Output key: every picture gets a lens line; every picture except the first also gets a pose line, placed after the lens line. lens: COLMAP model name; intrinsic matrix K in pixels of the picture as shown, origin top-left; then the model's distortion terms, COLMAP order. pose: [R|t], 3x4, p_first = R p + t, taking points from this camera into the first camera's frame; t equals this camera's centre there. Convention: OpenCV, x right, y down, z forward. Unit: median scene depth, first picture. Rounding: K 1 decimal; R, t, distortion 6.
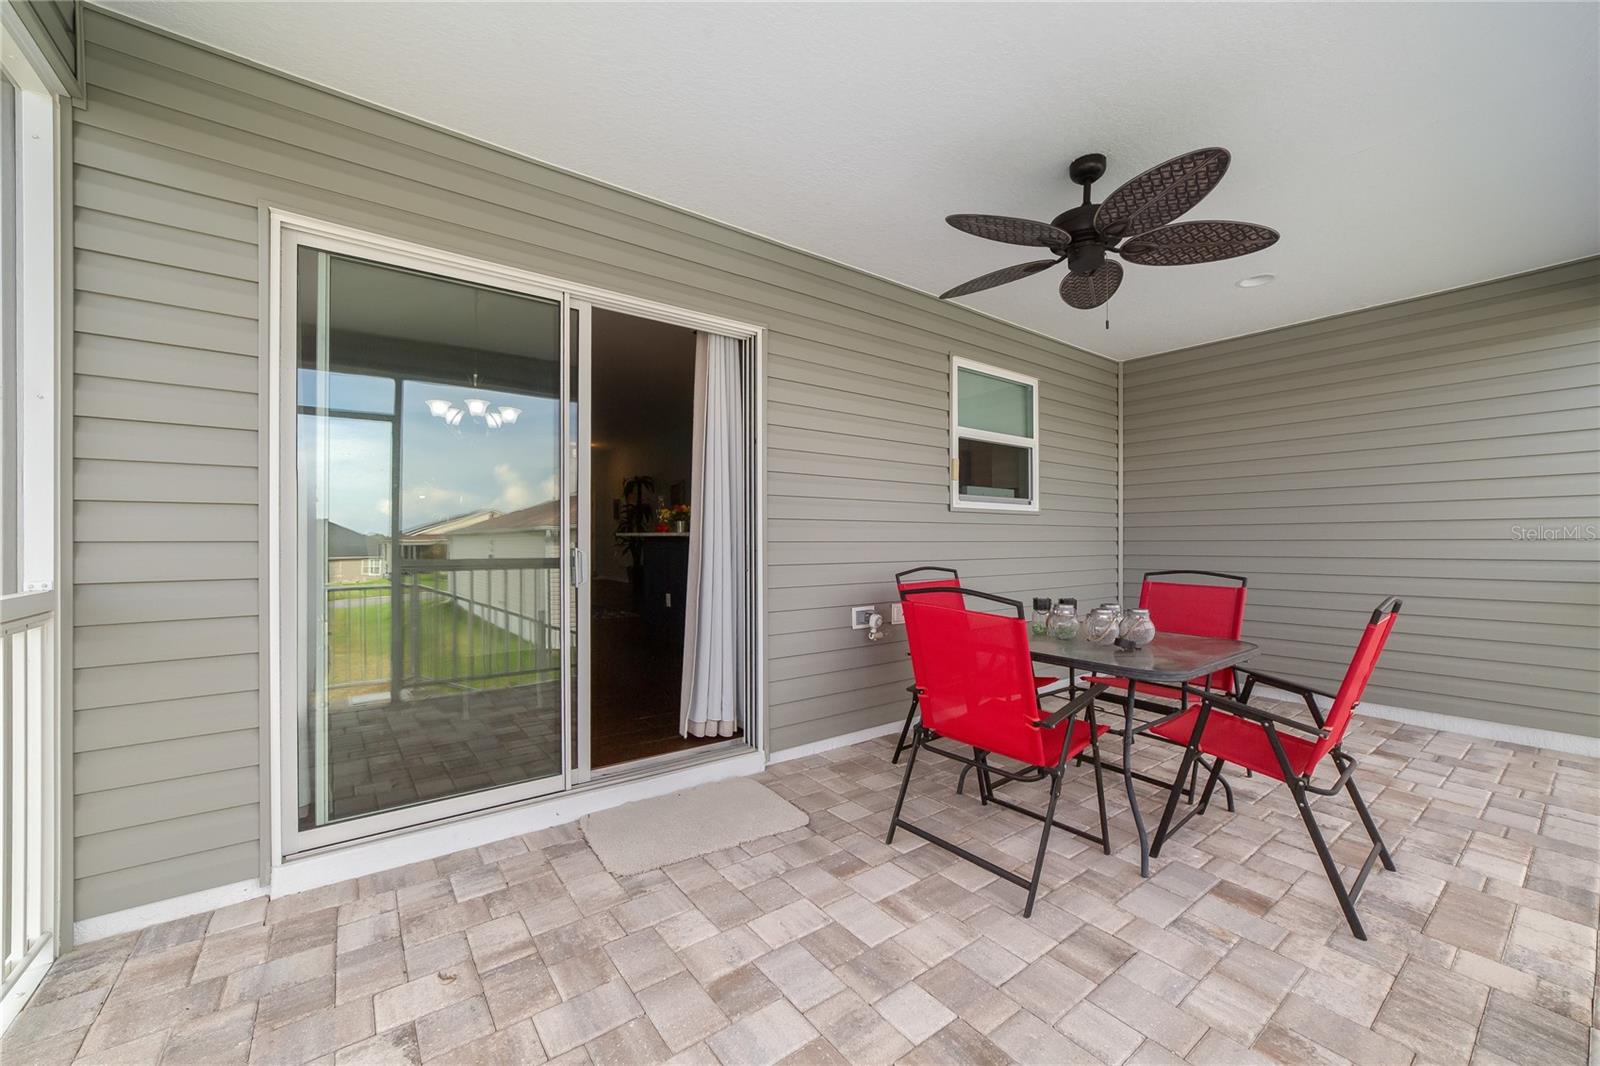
lens RADIAL K [[618.8, 0, 796.9], [0, 618.8, 537.9], [0, 0, 1]] dist [-0.022501, 0.008739]
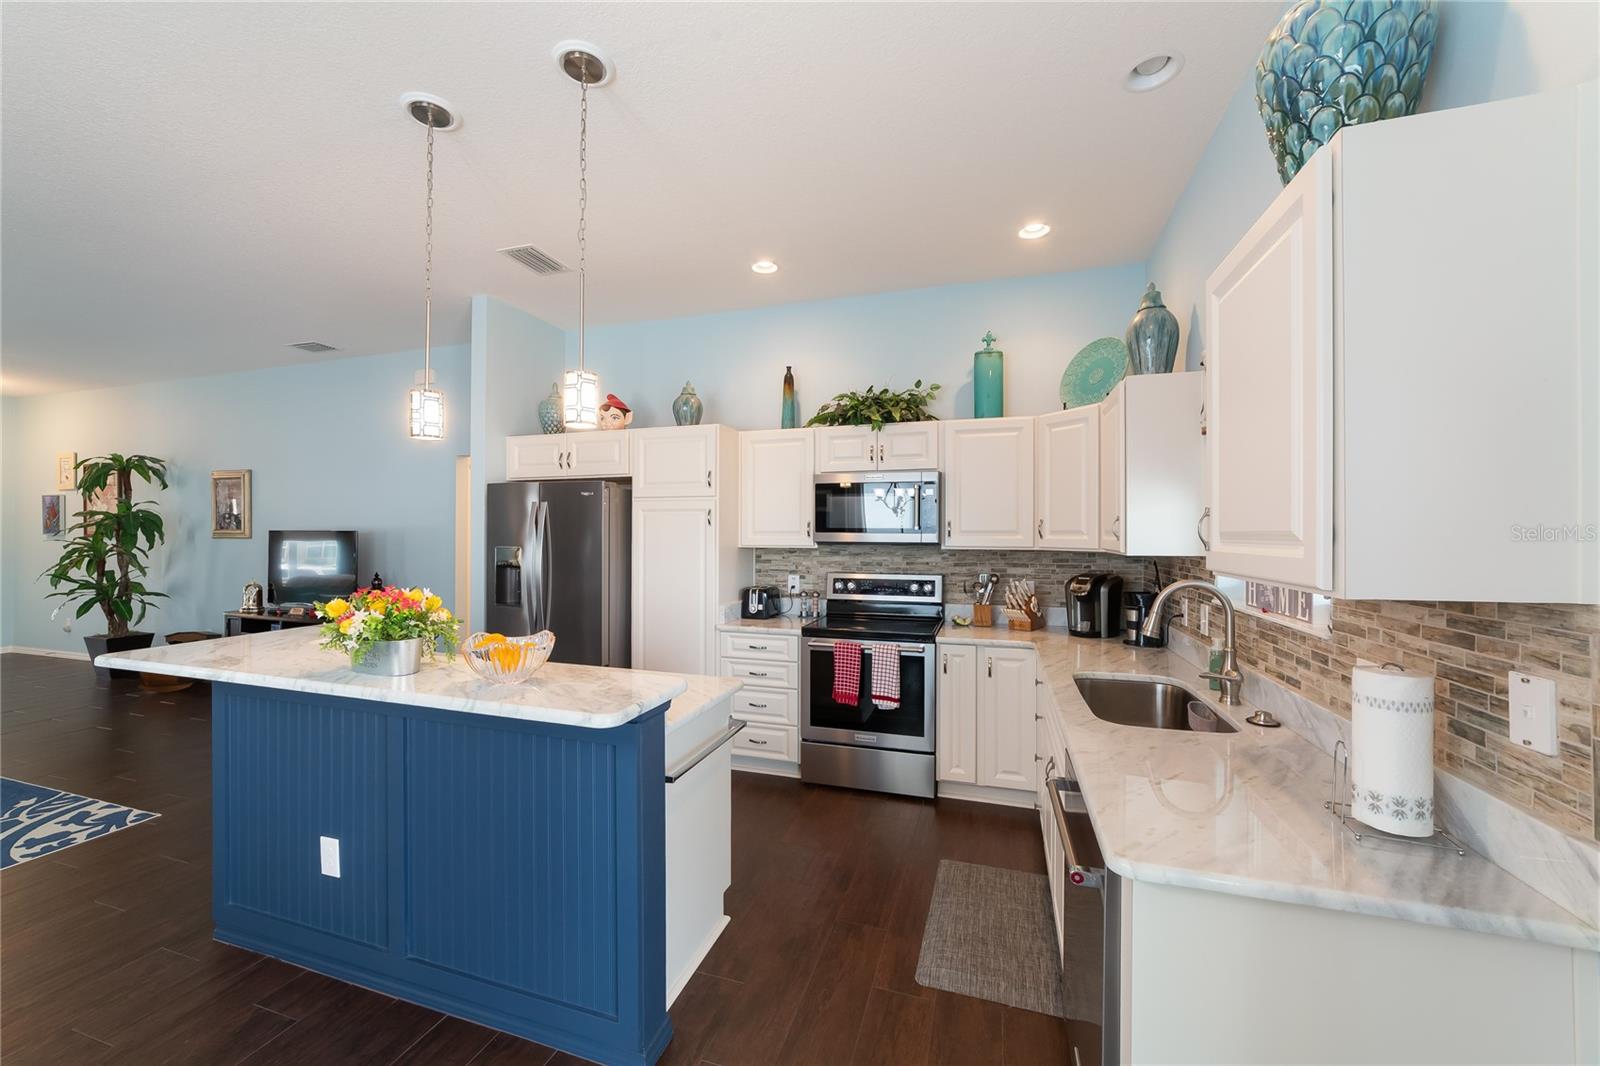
lens RADIAL K [[618.8, 0, 796.9], [0, 618.8, 537.9], [0, 0, 1]] dist [-0.022501, 0.008739]
pose [[0.818321, 0.001592, 0.574759, -0.090810], [-0.003828, 0.999989, 0.002680, -0.035139], [-0.574748, -0.004393, 0.818318, 0.273952]]
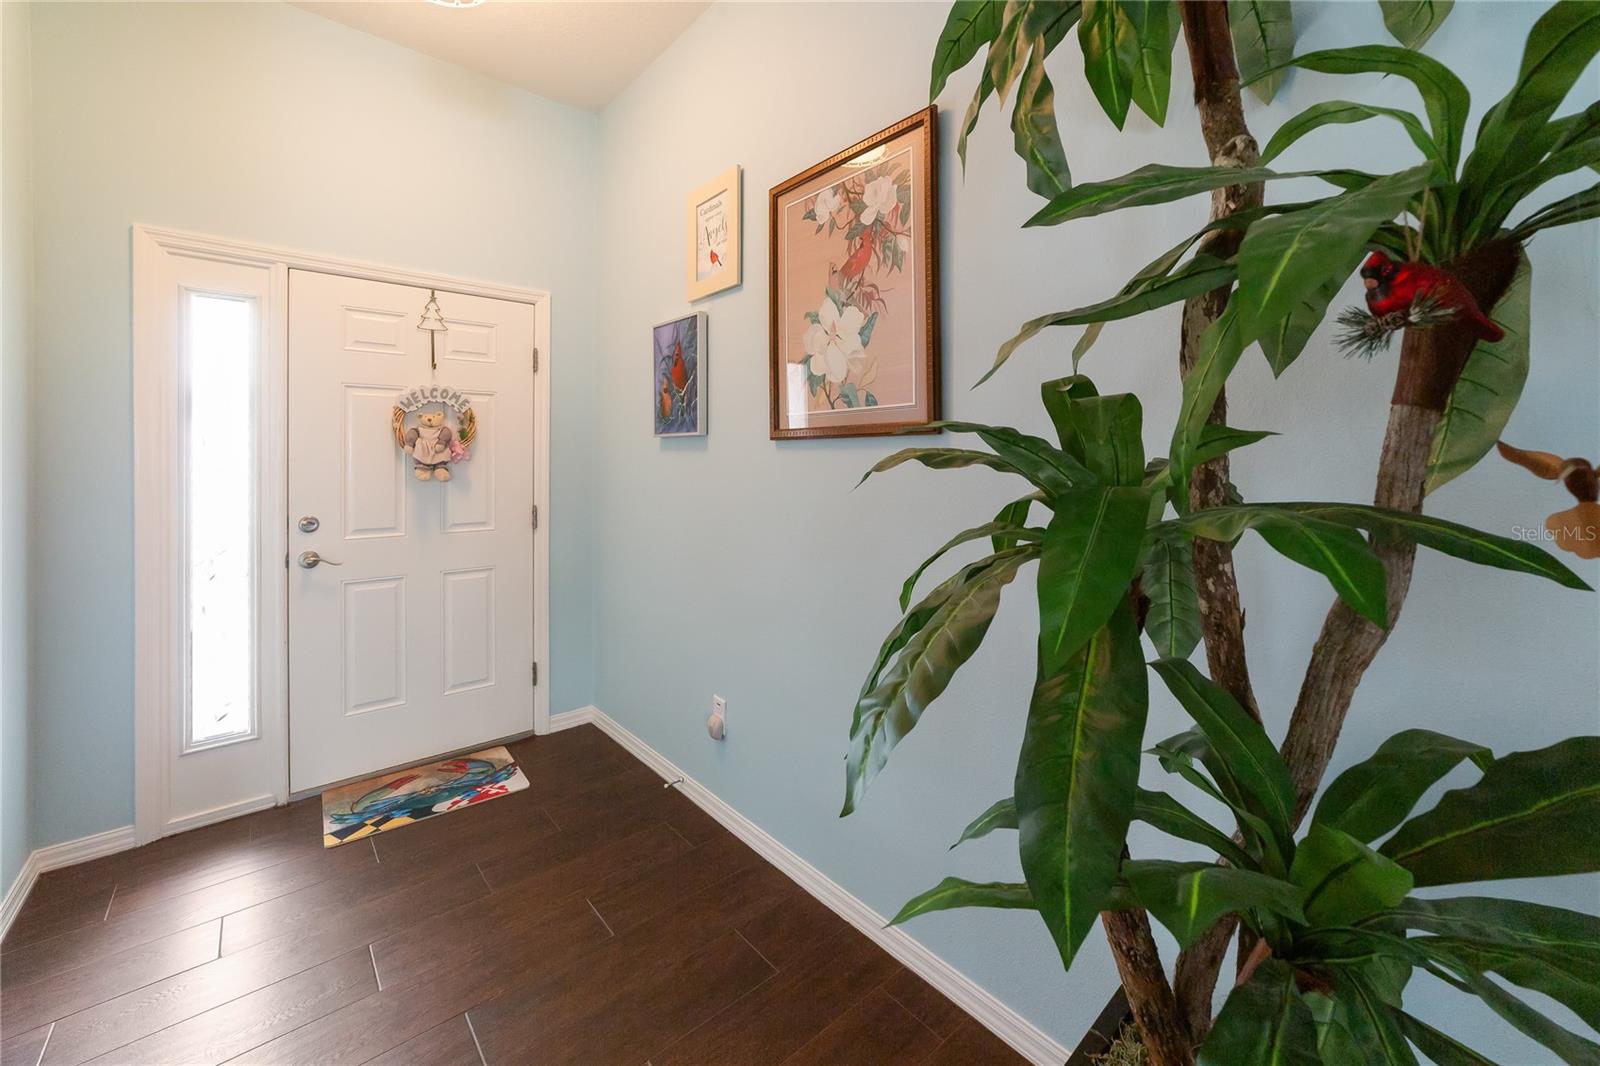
lens RADIAL K [[633.0, 0, 799.7], [0, 633.0, 451.8], [0, 0, 1]] dist [-0.023646, 0.007274]
pose [[0.997688, -0.000306, 0.067965, -0.321914], [0.000460, 0.999997, -0.002246, -0.027642], [-0.067964, 0.002272, 0.997685, 0.980652]]
